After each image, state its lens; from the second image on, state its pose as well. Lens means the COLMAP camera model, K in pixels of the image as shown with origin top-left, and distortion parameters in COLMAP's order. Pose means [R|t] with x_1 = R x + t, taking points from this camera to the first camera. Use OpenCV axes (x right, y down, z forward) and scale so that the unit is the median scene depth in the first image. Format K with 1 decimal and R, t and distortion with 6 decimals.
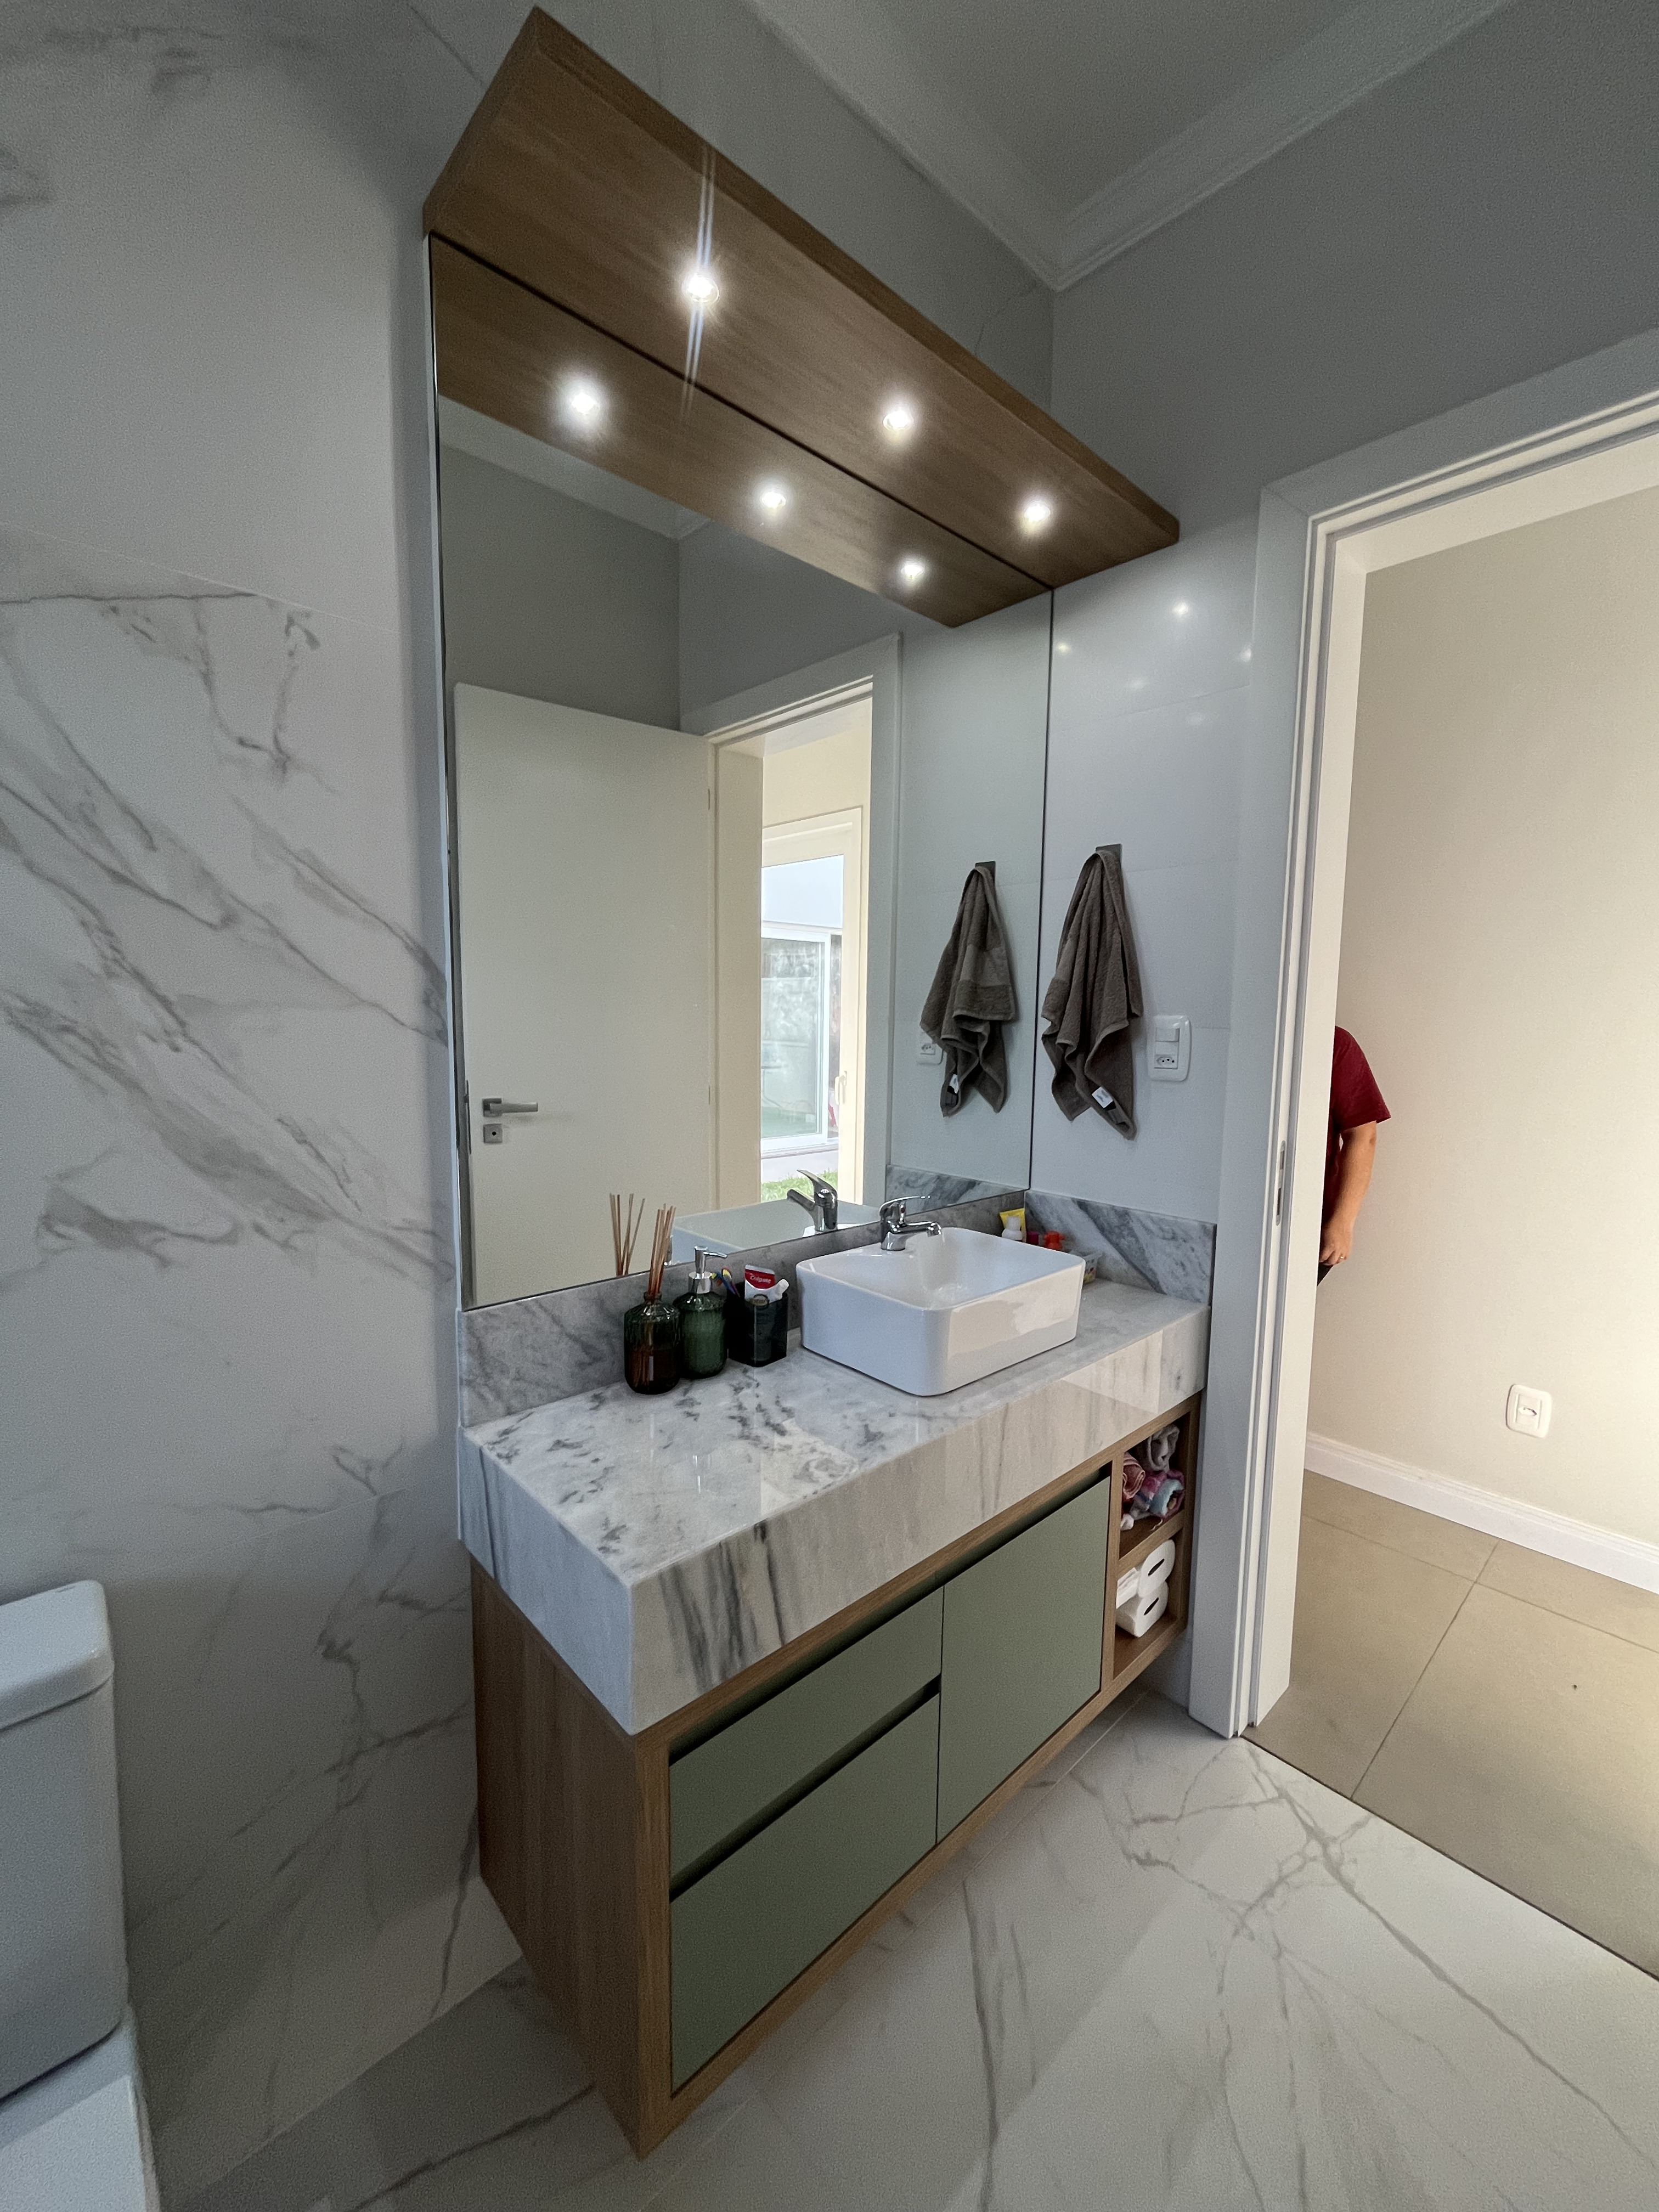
lens RADIAL K [[899.1, 0, 829.5], [0, 899.1, 1106.0], [0, 0, 1]] dist [0.003085, -0.000011]
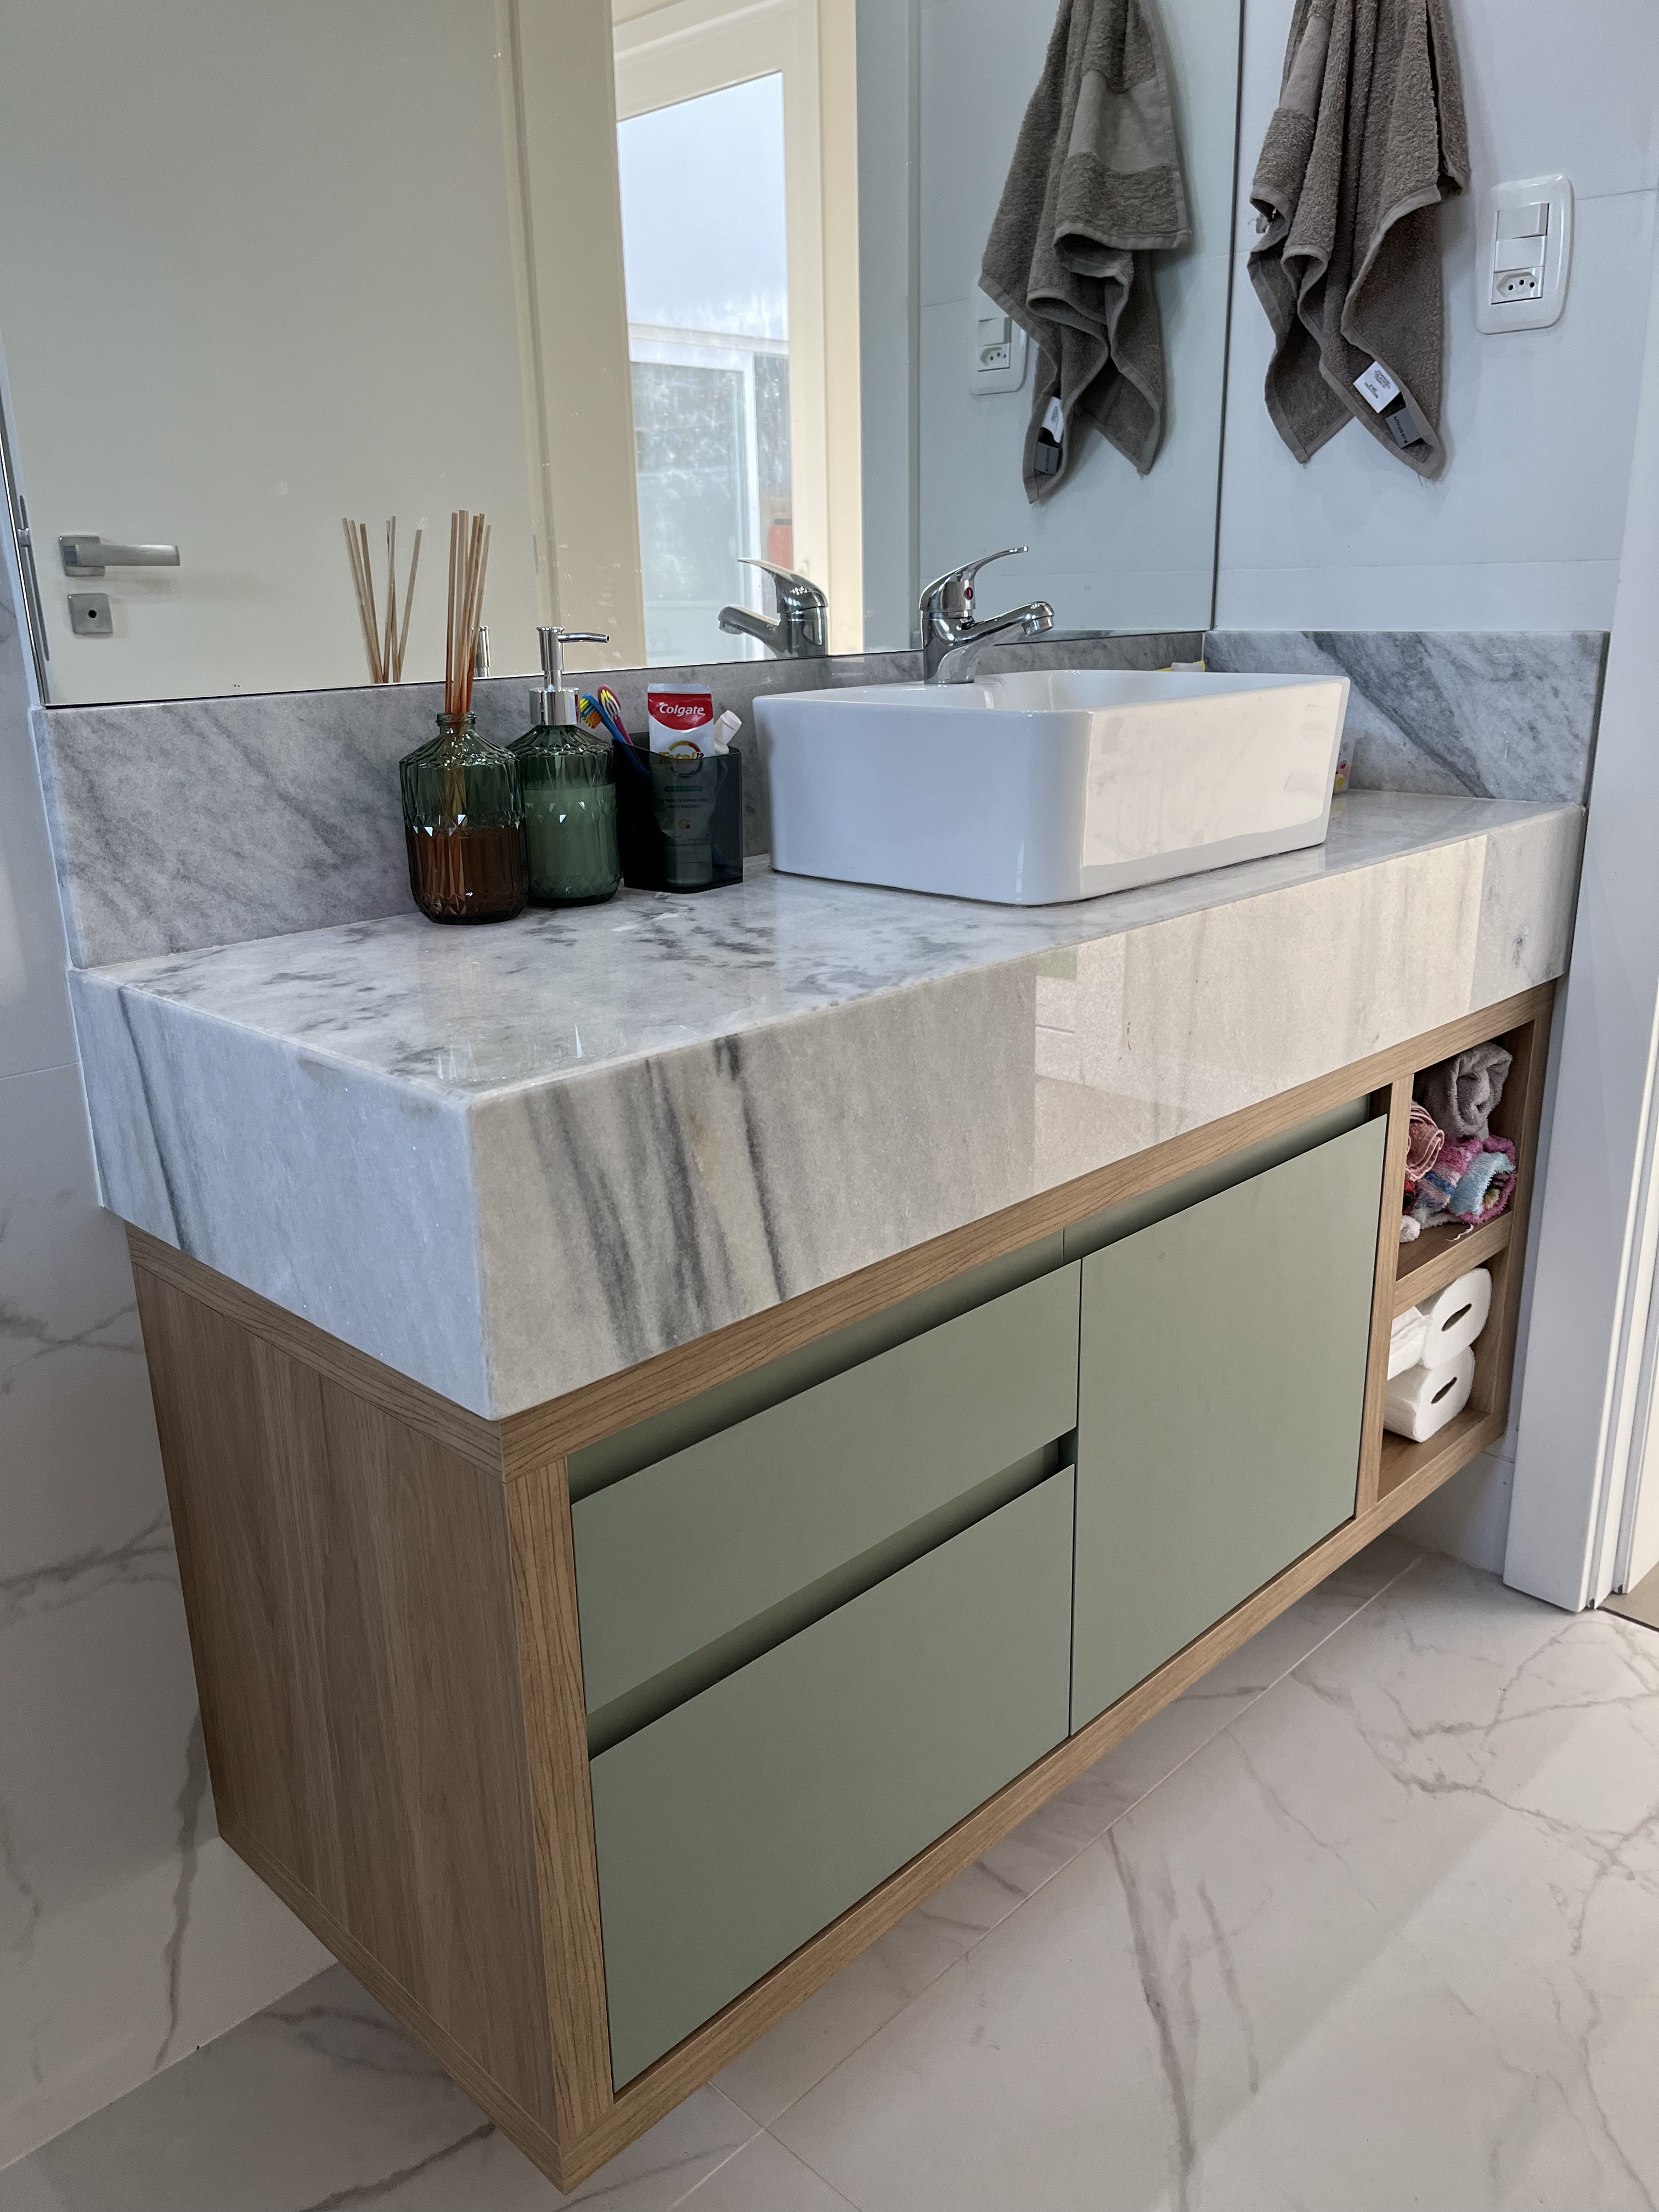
lens RADIAL K [[1694.5, 0, 824.2], [0, 1694.5, 1098.9], [0, 0, 1]] dist [0.054253, -0.067306]
pose [[0.998634, -0.044939, 0.026644, -0.034158], [0.038759, 0.979246, 0.198935, 0.215498], [-0.035031, -0.197631, 0.979650, 0.074175]]
